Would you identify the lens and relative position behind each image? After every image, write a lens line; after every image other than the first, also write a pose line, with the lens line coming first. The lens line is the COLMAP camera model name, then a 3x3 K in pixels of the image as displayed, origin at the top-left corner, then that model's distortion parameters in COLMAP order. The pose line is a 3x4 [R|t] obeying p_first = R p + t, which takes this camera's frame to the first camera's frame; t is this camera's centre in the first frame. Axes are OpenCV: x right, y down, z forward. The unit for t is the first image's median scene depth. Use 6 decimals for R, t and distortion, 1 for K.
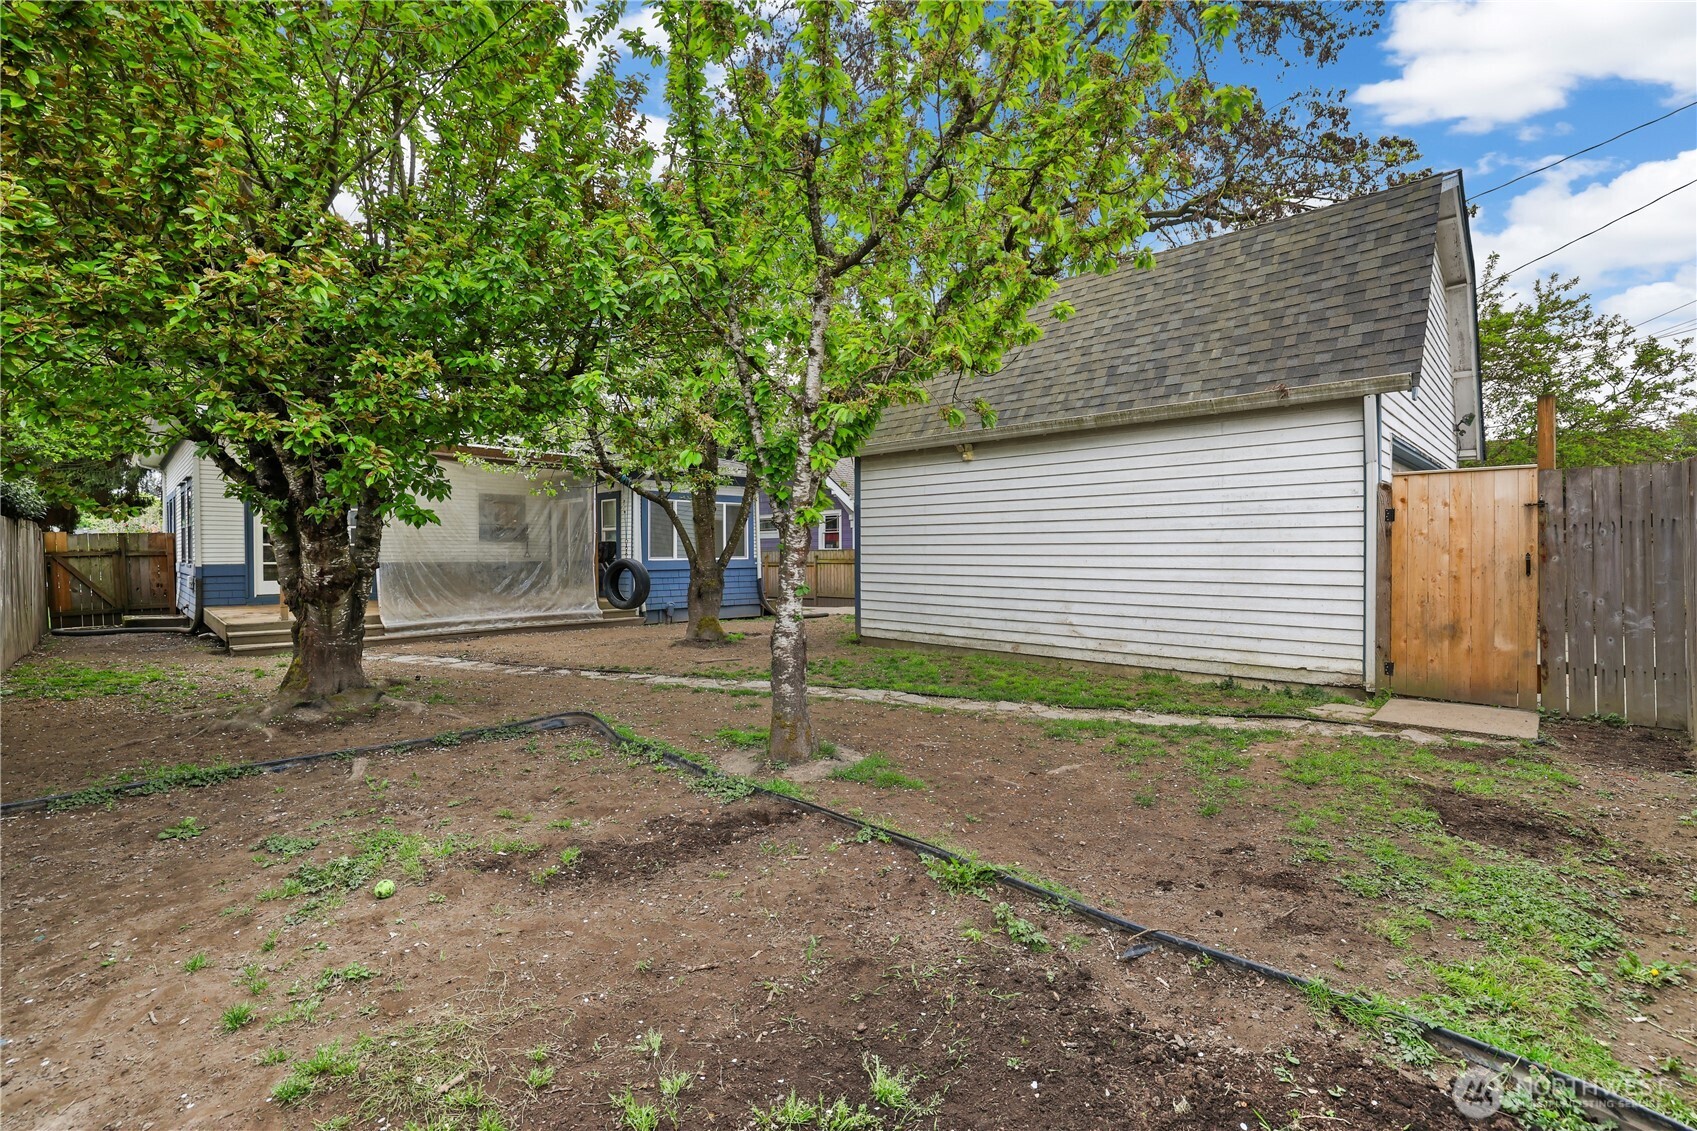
lens RADIAL K [[744.4, 0, 849.1], [0, 744.4, 552.3], [0, 0, 1]] dist [-0.000930, 0.000046]
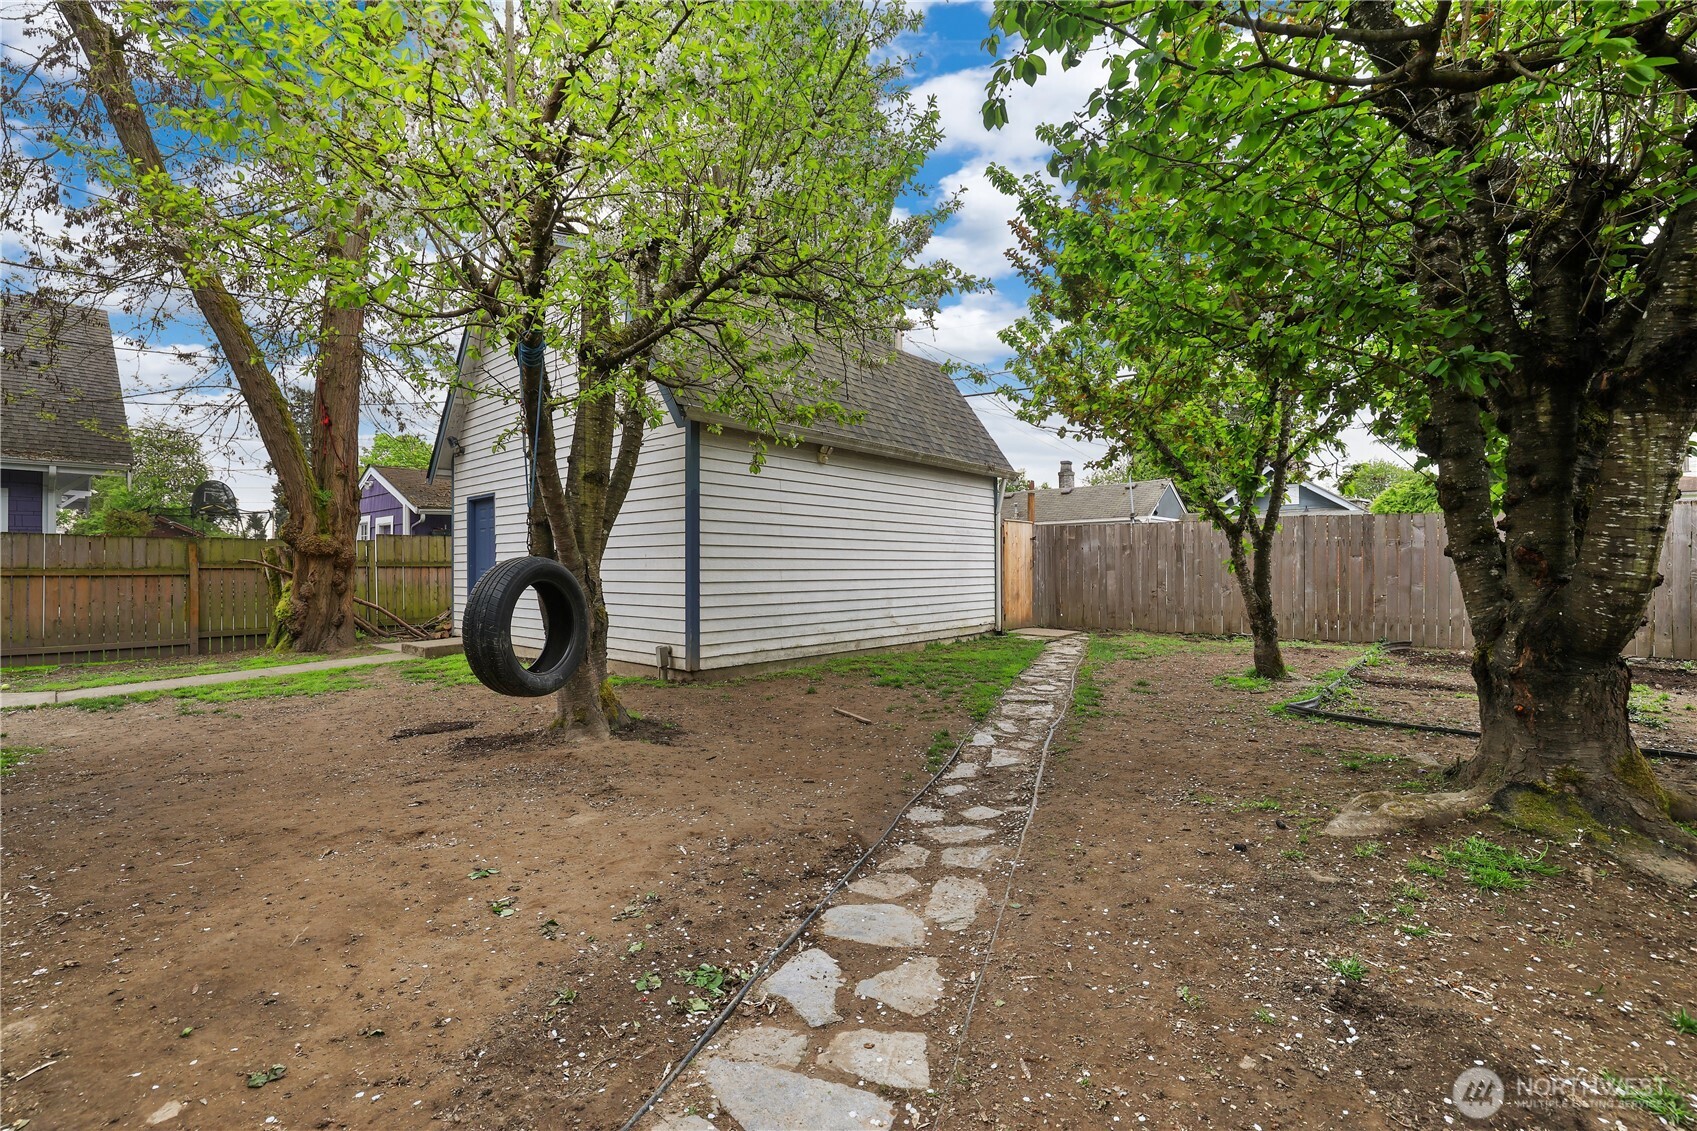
lens RADIAL K [[701.0, 0, 848.8], [0, 701.0, 568.8], [0, 0, 1]] dist [-0.000054, 0.000000]
pose [[-0.042032, -0.001343, 0.999115, -0.836190], [0.002956, 0.999995, 0.001468, 0.017079], [-0.999112, 0.003015, -0.042028, 1.115932]]
